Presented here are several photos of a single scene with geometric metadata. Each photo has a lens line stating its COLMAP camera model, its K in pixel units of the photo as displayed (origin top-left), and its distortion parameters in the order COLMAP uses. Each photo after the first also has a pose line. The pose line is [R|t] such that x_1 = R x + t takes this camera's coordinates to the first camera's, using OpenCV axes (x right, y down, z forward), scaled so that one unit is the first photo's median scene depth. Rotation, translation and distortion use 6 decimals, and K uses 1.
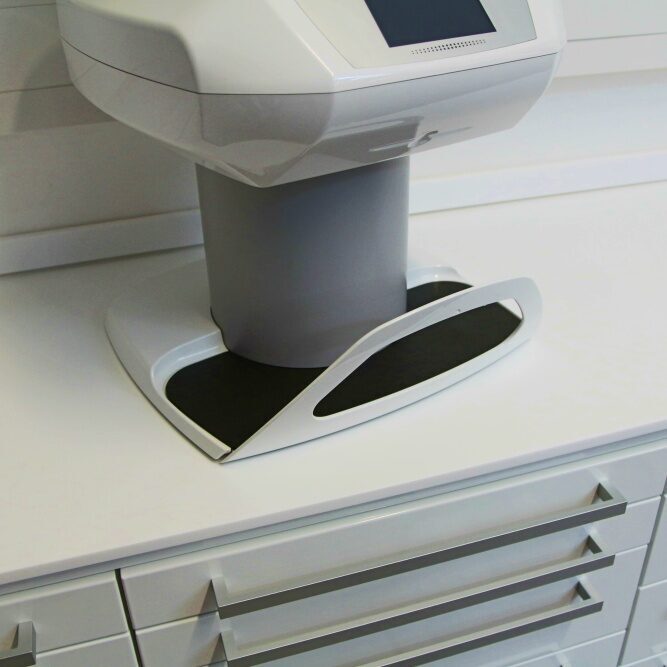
lens RADIAL K [[857.1, 0, 333.5], [0, 857.1, 333.5], [0, 0, 1]] dist [-0.267755, 0.486109]
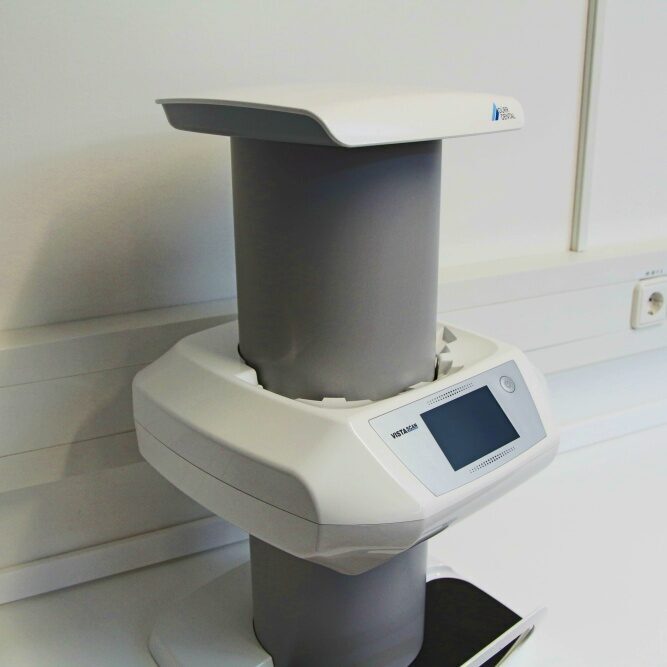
lens RADIAL K [[857.1, 0, 333.5], [0, 857.1, 333.5], [0, 0, 1]] dist [-0.267755, 0.486109]
pose [[0.986172, -0.034786, 0.162035, -0.249900], [0.067019, 0.977919, -0.197946, -0.232701], [-0.151572, 0.206068, 0.966727, -0.223166]]
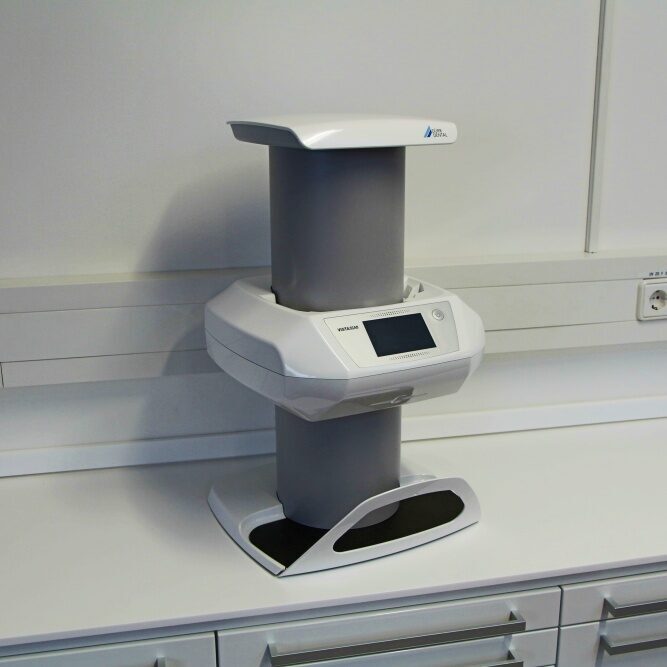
lens RADIAL K [[906.2, 0, 333.5], [0, 906.2, 333.5], [0, 0, 1]] dist [-0.129472, 0.066059]
pose [[0.996671, 0.041927, -0.069926, 0.085675], [-0.058204, 0.966465, -0.250116, 0.124501], [0.057094, 0.253354, 0.965687, -0.887702]]
